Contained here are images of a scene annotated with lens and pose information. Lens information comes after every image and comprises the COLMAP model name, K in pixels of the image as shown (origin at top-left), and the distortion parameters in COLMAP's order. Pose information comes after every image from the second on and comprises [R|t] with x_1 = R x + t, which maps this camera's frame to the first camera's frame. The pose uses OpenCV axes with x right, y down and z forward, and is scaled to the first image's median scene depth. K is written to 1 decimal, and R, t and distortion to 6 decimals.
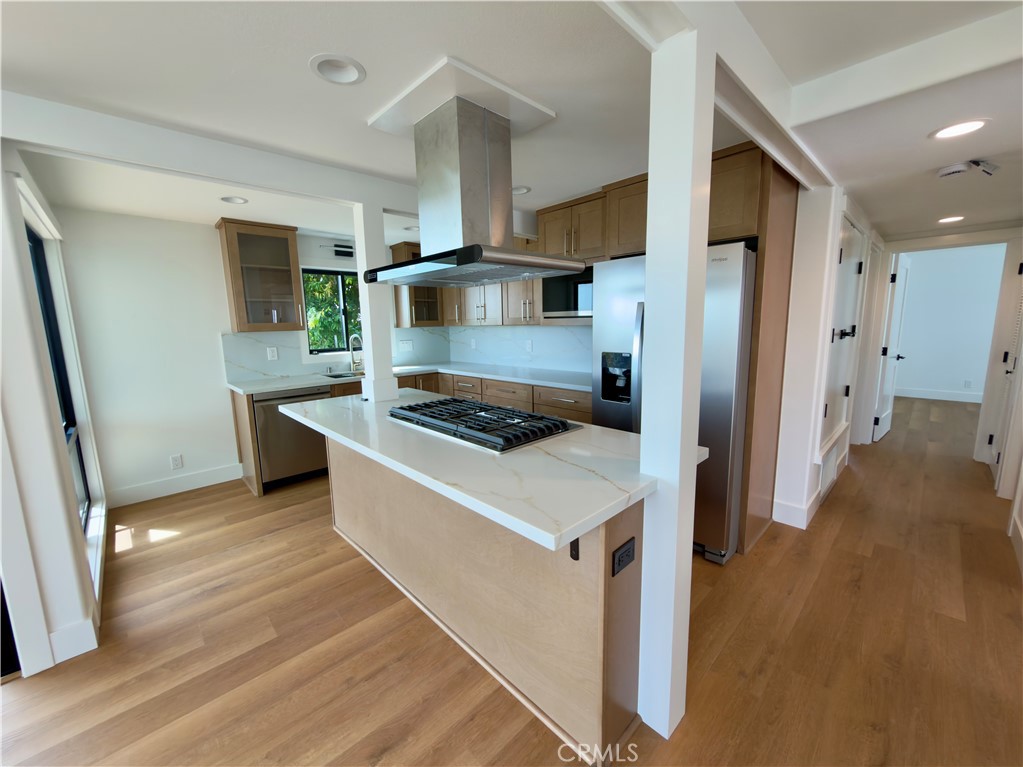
lens RADIAL K [[405.9, 0, 511.5], [0, 405.9, 383.5], [0, 0, 1]] dist [-0.000299, 0.000036]
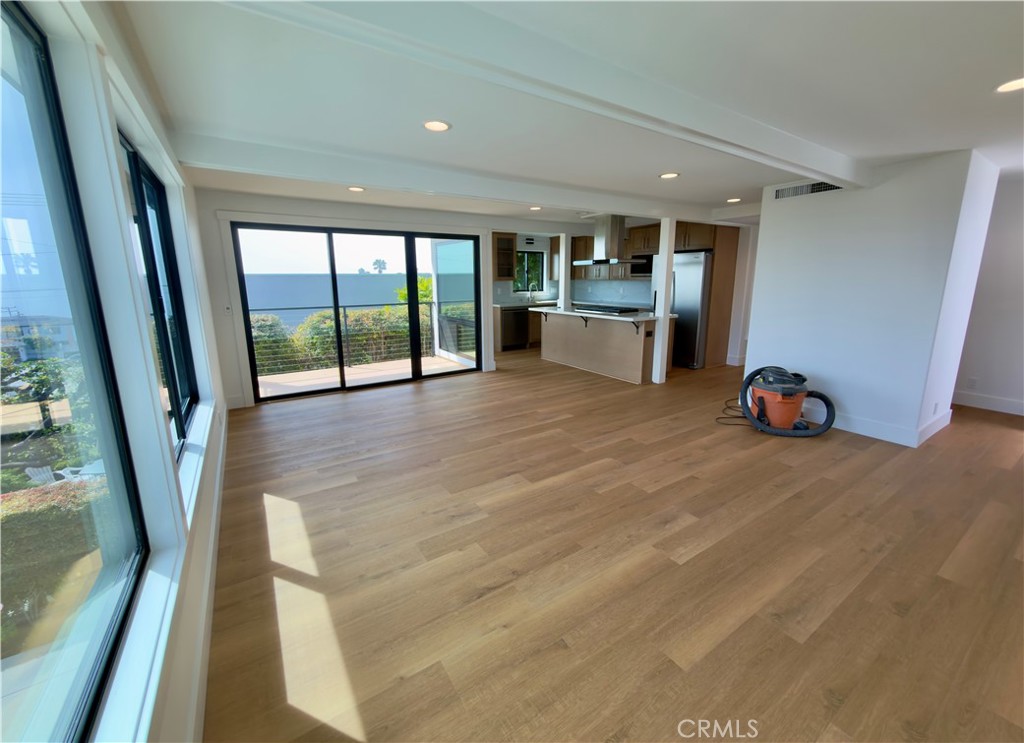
lens RADIAL K [[409.3, 0, 512.4], [0, 409.3, 359.8], [0, 0, 1]] dist [0.000504, 0.000025]
pose [[0.982690, 0.048408, -0.178821, -0.122681], [-0.040045, 0.997942, 0.050090, 0.187839], [0.180878, -0.042062, 0.982606, -1.202123]]
